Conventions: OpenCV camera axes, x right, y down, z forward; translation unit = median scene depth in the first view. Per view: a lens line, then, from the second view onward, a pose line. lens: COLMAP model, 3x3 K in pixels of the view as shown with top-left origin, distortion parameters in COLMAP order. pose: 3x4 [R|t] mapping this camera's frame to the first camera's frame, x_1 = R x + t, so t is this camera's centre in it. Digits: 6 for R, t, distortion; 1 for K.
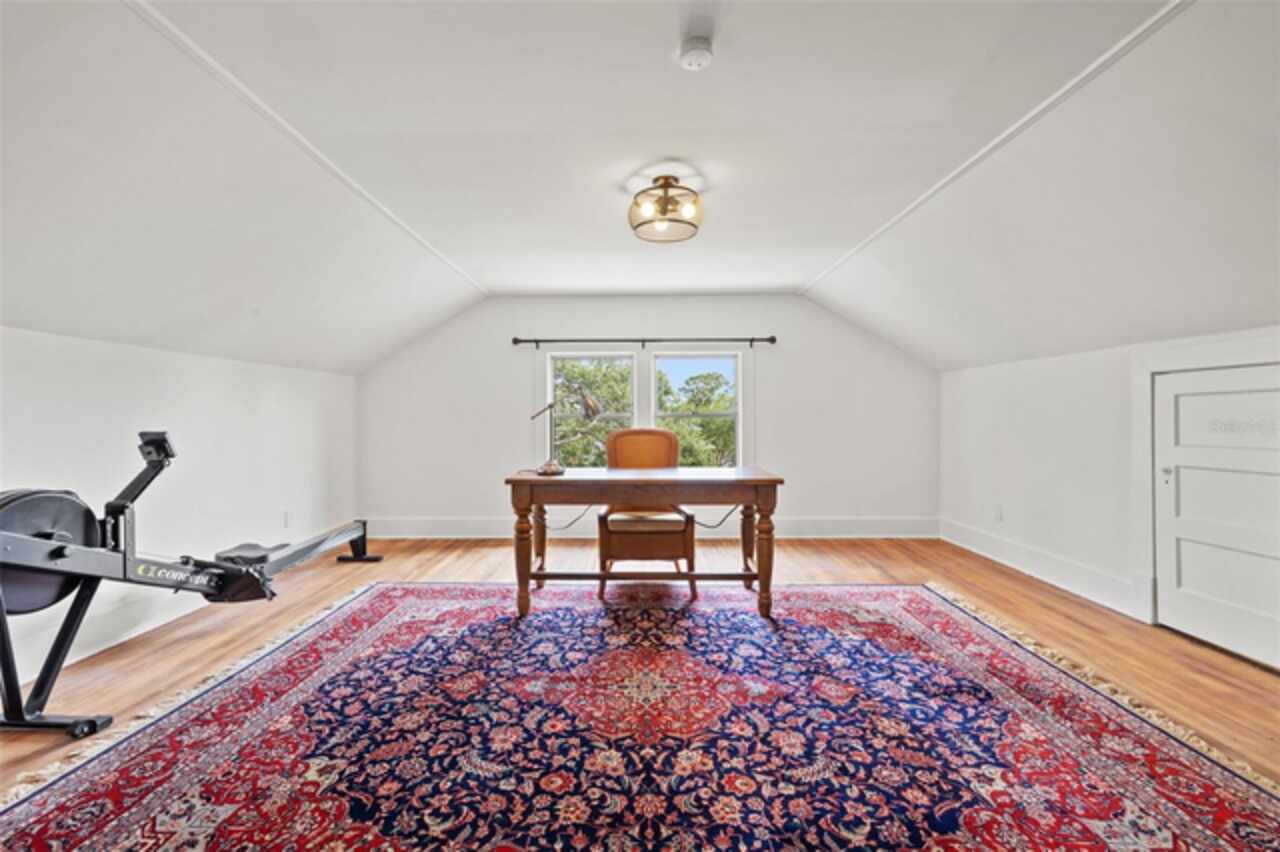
lens RADIAL K [[540.3, 0, 632.5], [0, 540.3, 421.0], [0, 0, 1]] dist [0.000491, 0.000212]
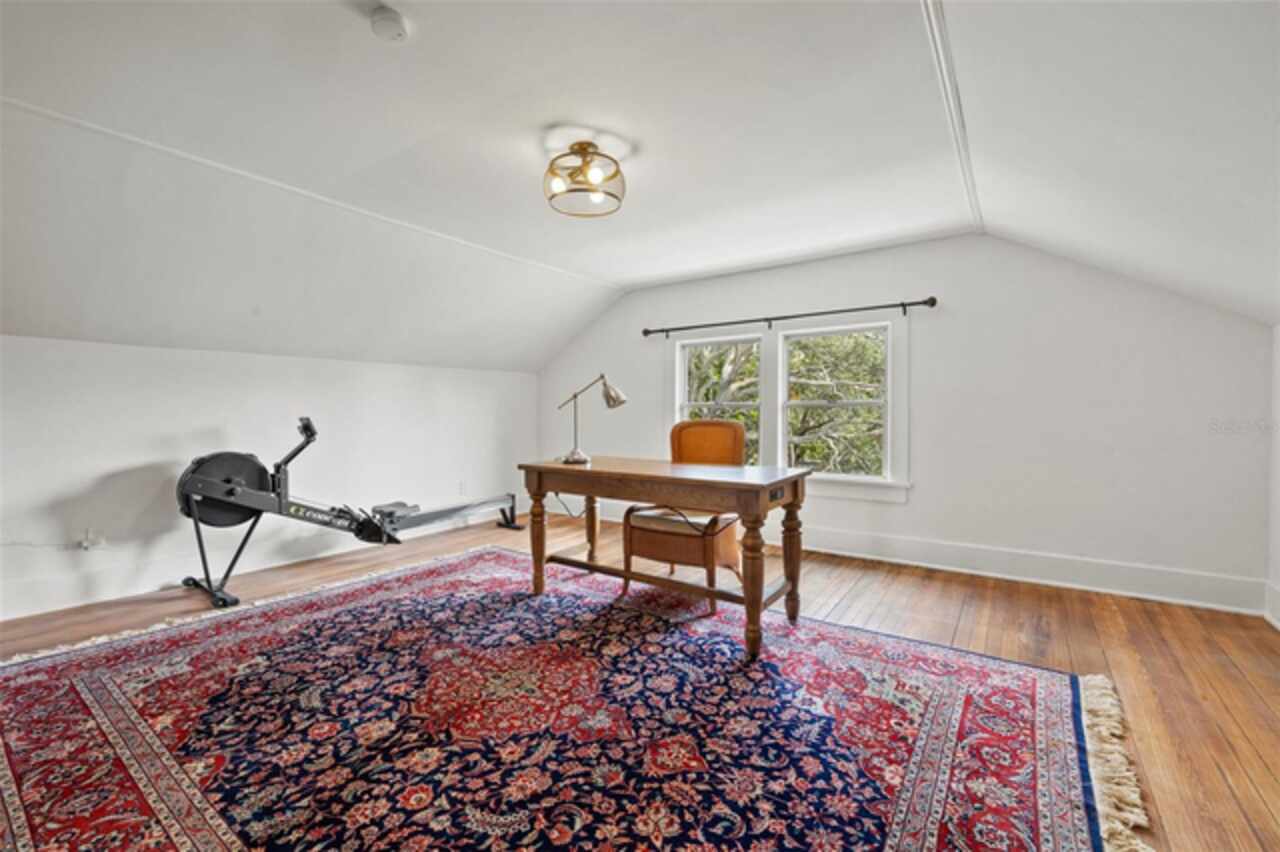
lens RADIAL K [[540.3, 0, 635.2], [0, 540.3, 420.0], [0, 0, 1]] dist [0.000491, 0.000212]
pose [[0.820520, 0.009775, -0.571534, 0.714334], [-0.000947, 0.999876, 0.015741, 0.002442], [0.571616, -0.012374, 0.820428, 0.314538]]
